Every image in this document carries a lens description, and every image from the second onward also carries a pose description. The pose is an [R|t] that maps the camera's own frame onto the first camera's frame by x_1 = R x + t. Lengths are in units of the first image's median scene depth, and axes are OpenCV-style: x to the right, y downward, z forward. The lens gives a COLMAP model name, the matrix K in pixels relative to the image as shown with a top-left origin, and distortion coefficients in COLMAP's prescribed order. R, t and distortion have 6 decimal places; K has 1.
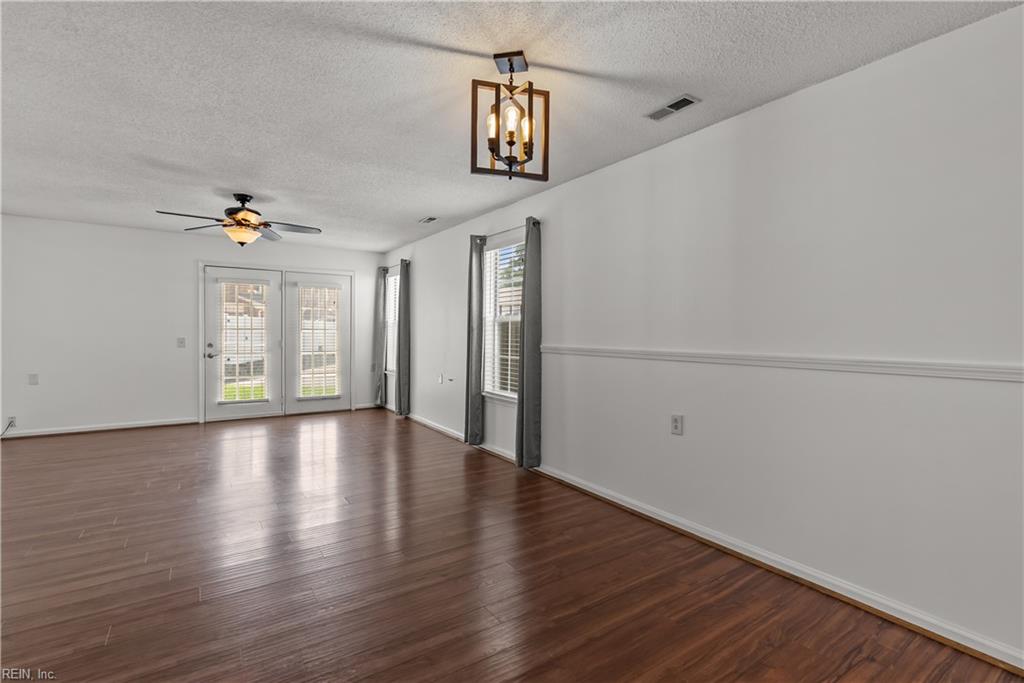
lens RADIAL K [[462.9, 0, 513.6], [0, 462.9, 337.1], [0, 0, 1]] dist [-0.006871, 0.001413]
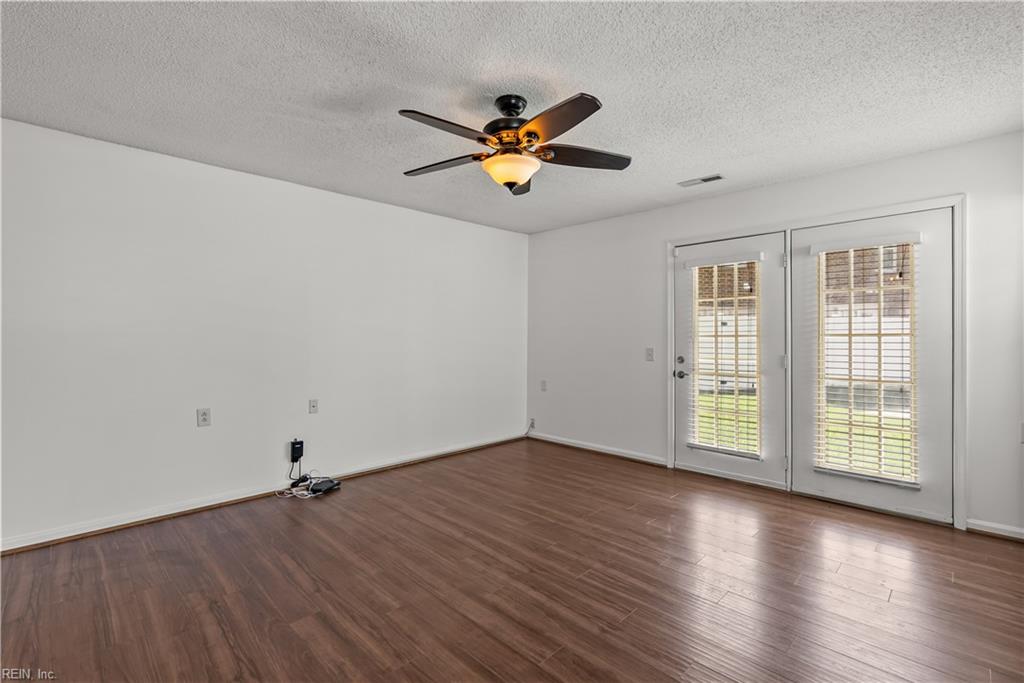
lens RADIAL K [[462.9, 0, 513.6], [0, 462.9, 337.1], [0, 0, 1]] dist [-0.006871, 0.001413]
pose [[0.182010, -0.008706, -0.983258, -0.021910], [-0.010971, 0.999881, -0.010884, -0.007167], [0.983236, 0.012769, 0.181892, 0.783676]]
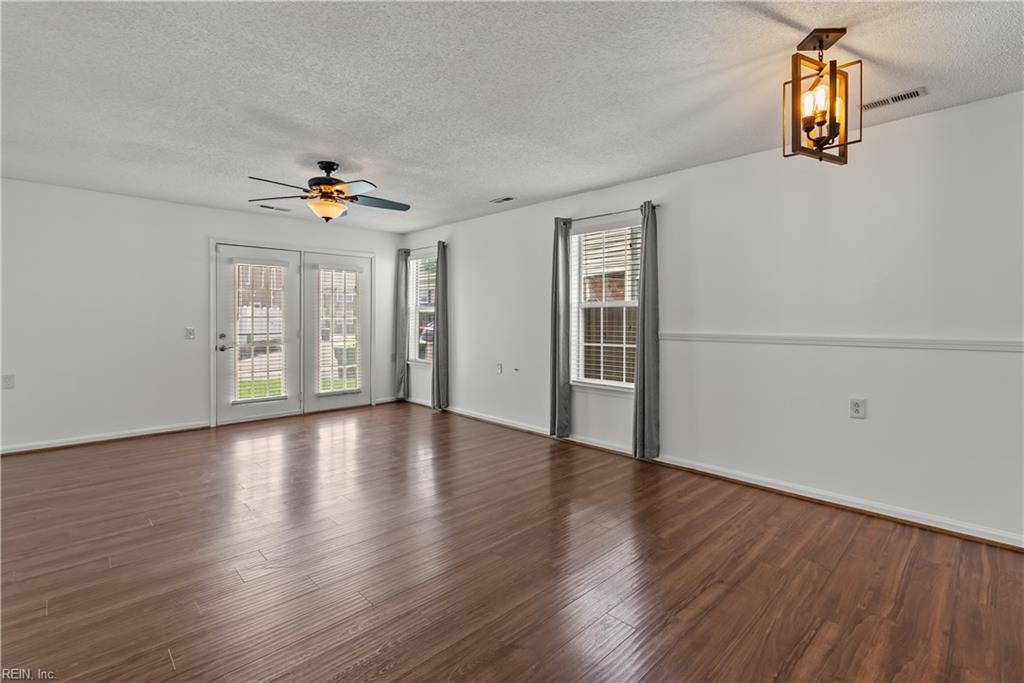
lens RADIAL K [[465.8, 0, 511.7], [0, 465.8, 318.8], [0, 0, 1]] dist [-0.001952, -0.000166]
pose [[0.985287, -0.006599, 0.170779, -0.345108], [0.008014, 0.999939, -0.007597, -0.004533], [-0.170719, 0.008854, 0.985280, 0.069391]]
